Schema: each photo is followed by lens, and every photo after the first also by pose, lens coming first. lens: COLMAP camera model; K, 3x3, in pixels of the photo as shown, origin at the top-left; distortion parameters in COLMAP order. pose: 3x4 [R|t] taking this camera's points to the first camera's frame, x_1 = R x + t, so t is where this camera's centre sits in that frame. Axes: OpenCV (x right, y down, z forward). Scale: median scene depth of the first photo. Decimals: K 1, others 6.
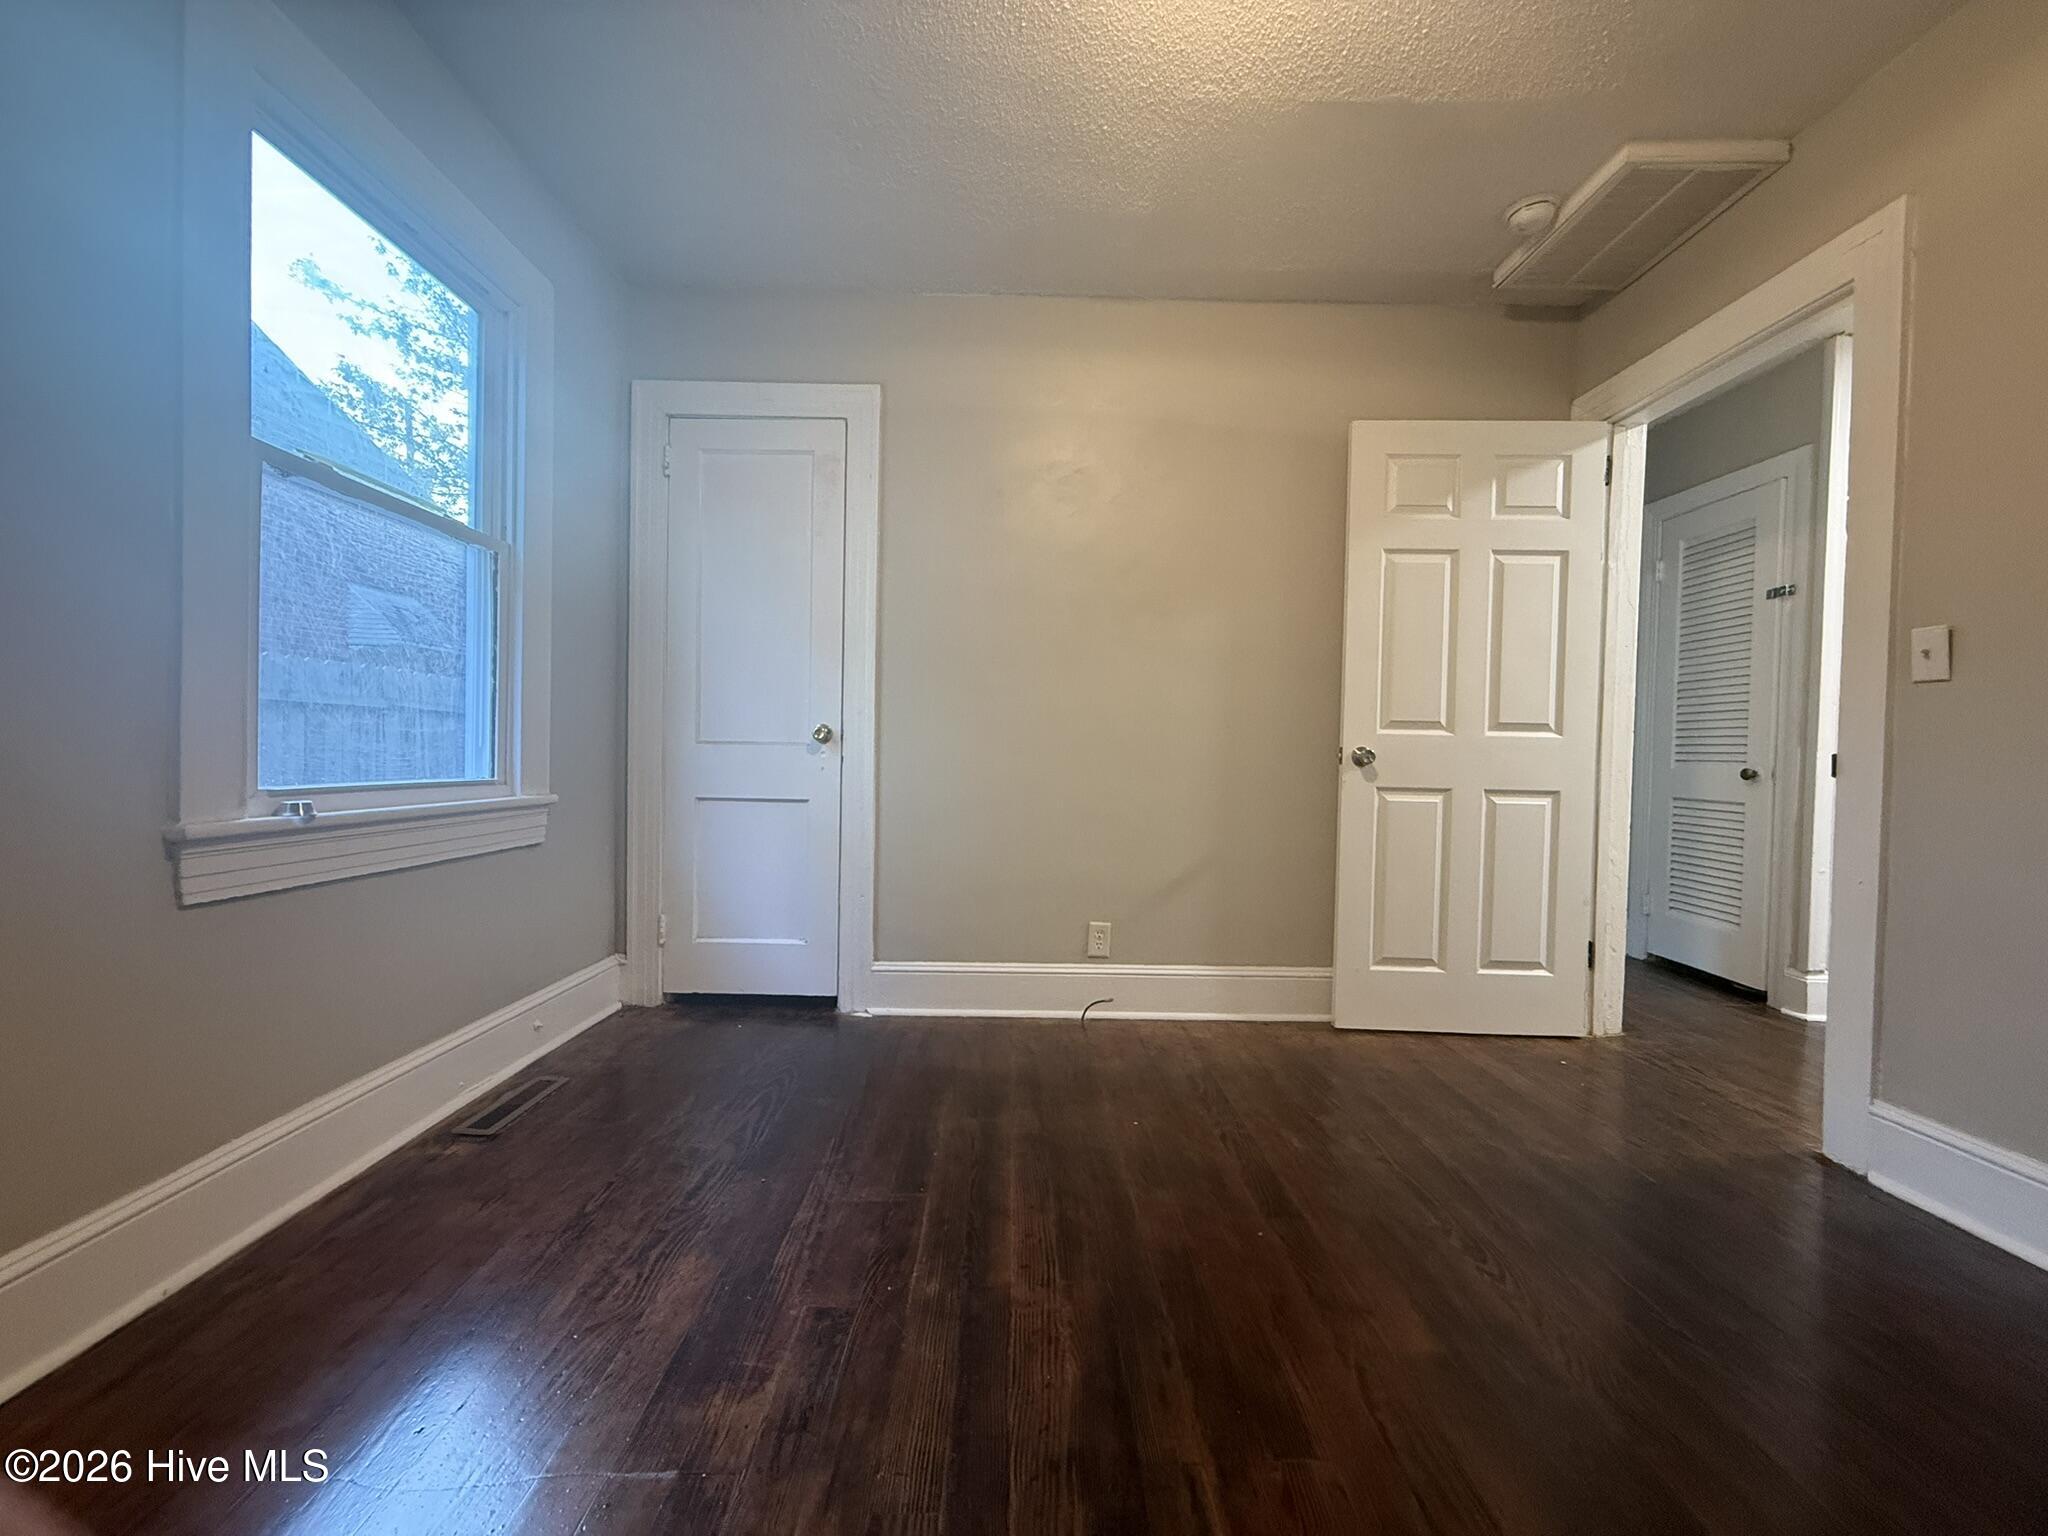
lens RADIAL K [[816.0, 0, 1021.2], [0, 816.0, 768.1], [0, 0, 1]] dist [0.000087, -0.000242]
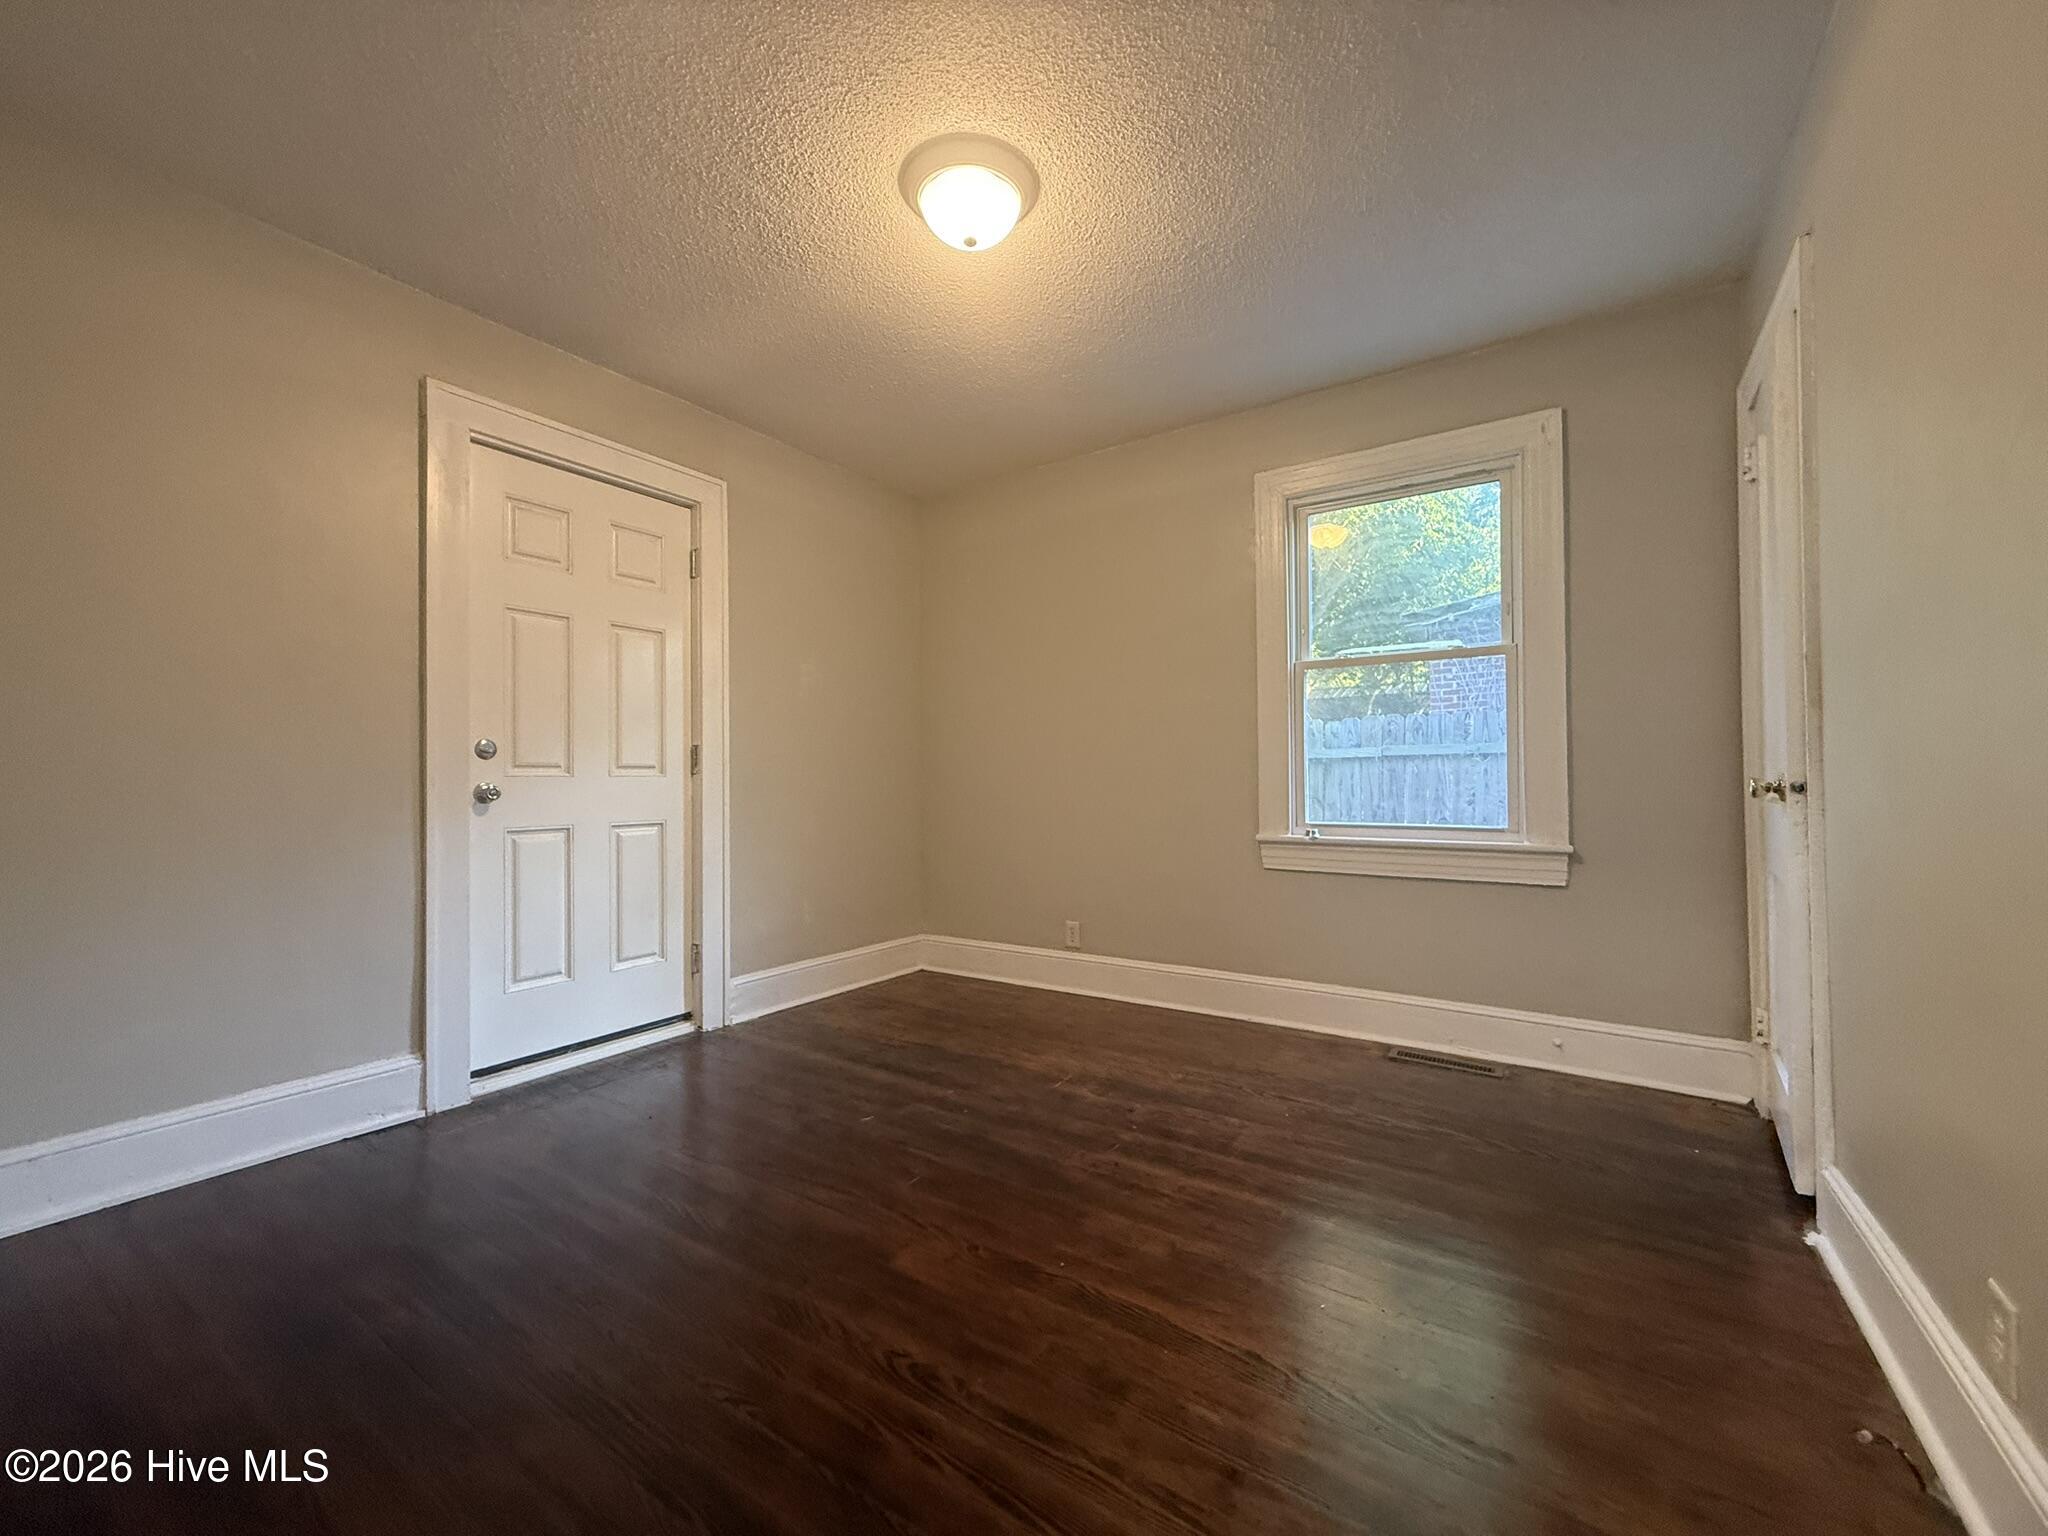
lens RADIAL K [[816.0, 0, 1021.2], [0, 816.0, 768.1], [0, 0, 1]] dist [0.000087, -0.000242]
pose [[-0.567626, -0.022796, -0.822971, 1.214291], [-0.016898, 0.999729, -0.016038, -0.067627], [0.823113, 0.004803, -0.567857, 1.546284]]
